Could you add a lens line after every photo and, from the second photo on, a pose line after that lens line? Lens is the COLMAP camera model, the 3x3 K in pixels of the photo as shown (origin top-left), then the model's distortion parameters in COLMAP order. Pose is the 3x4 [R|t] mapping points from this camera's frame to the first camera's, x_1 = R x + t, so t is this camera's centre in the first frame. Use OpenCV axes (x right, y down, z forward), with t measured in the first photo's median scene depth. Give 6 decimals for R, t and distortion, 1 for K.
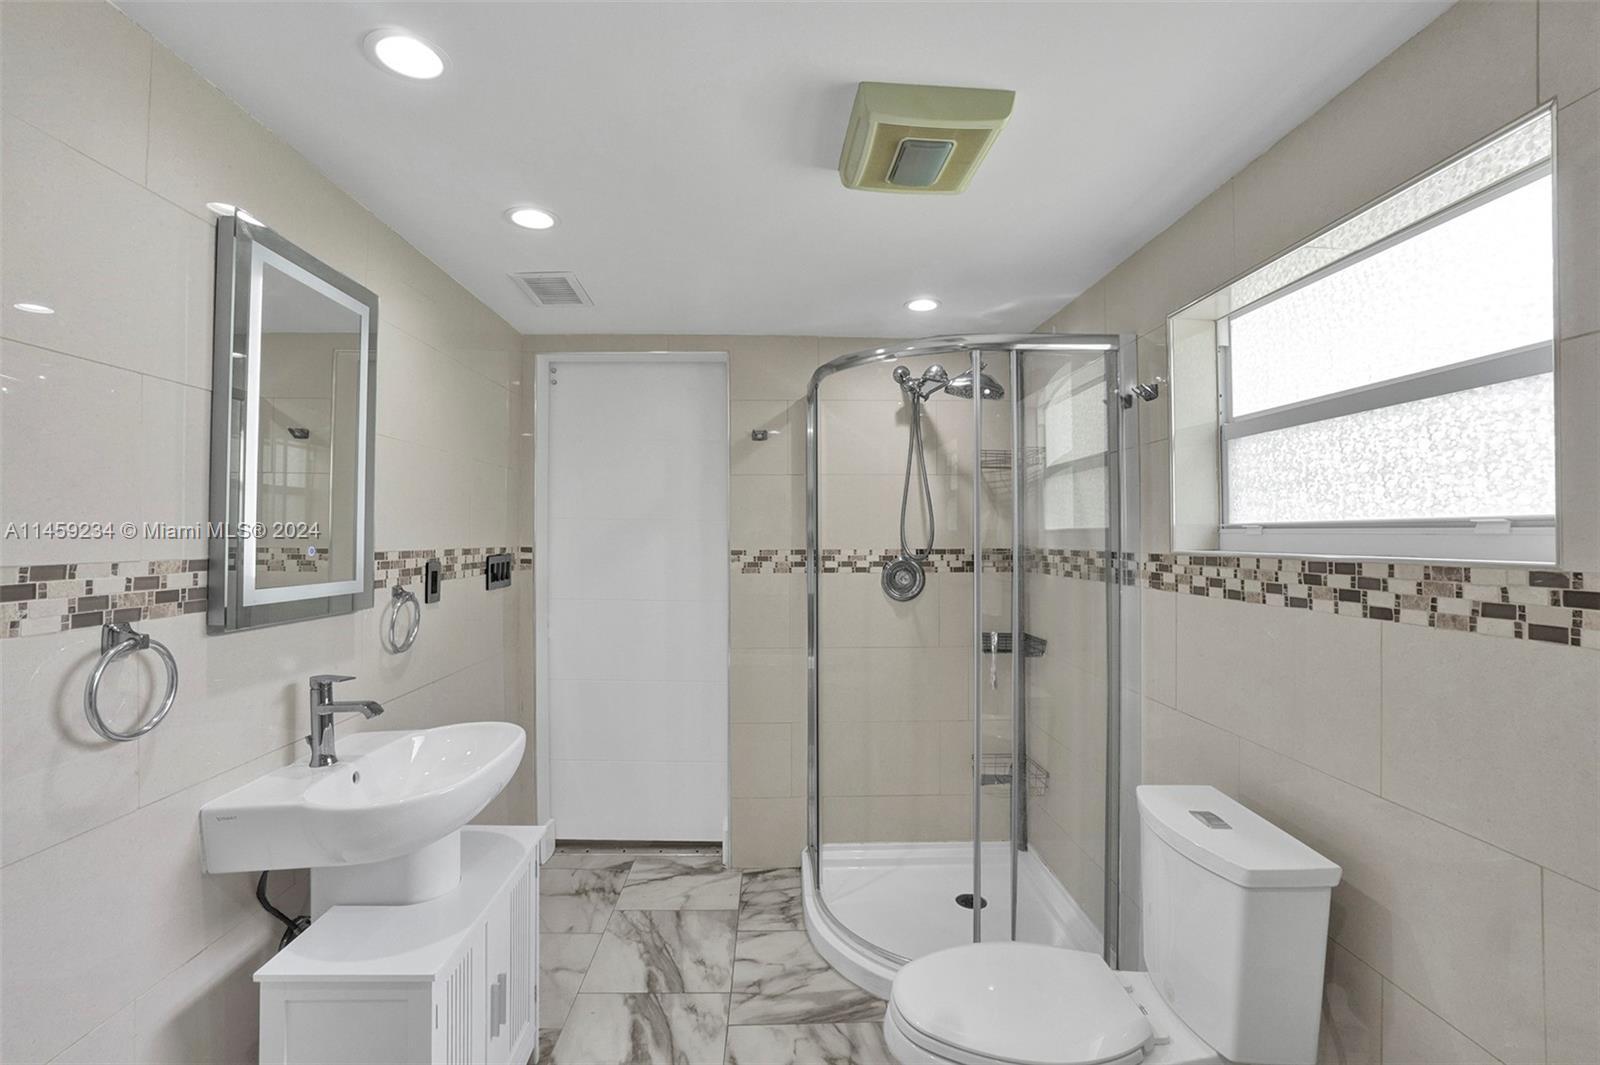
lens RADIAL K [[681.6, 0, 795.6], [0, 681.6, 532.1], [0, 0, 1]] dist [-0.037286, 0.005058]
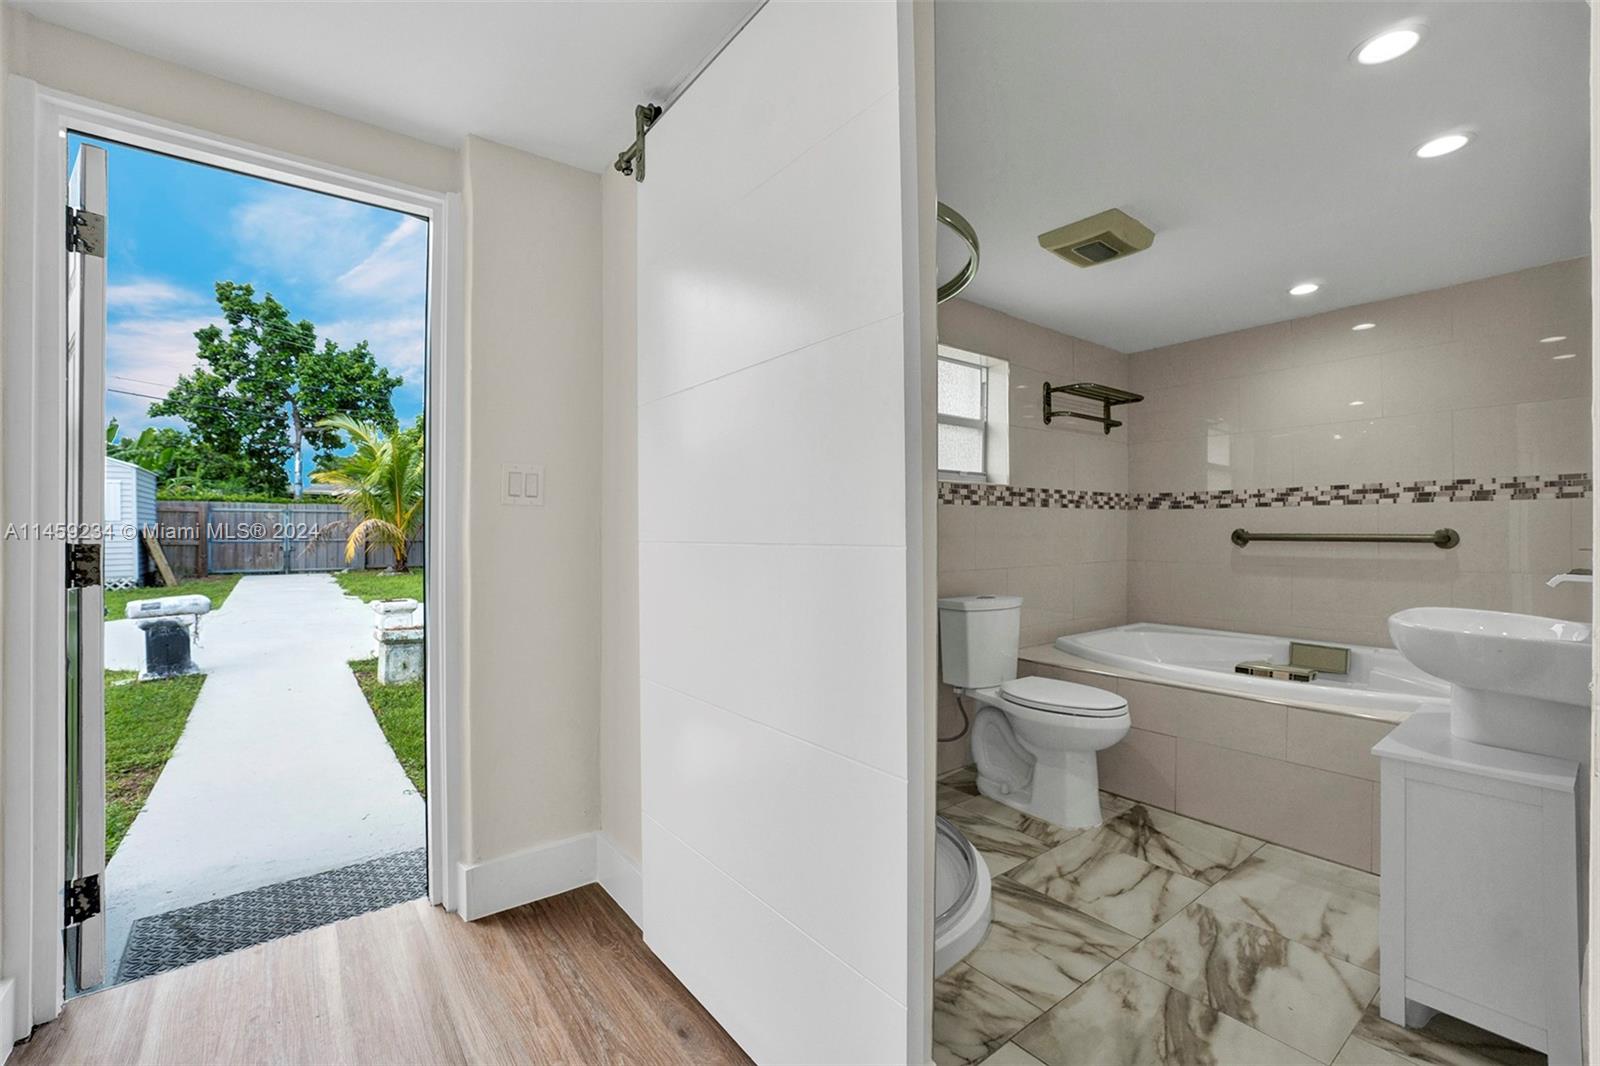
lens RADIAL K [[681.6, 0, 797.0], [0, 681.6, 531.5], [0, 0, 1]] dist [-0.037286, 0.005058]
pose [[-0.580037, 0.003665, 0.814582, -0.590142], [0.001220, 0.999993, -0.003631, 0.149831], [-0.814589, -0.001113, -0.580037, 1.937783]]
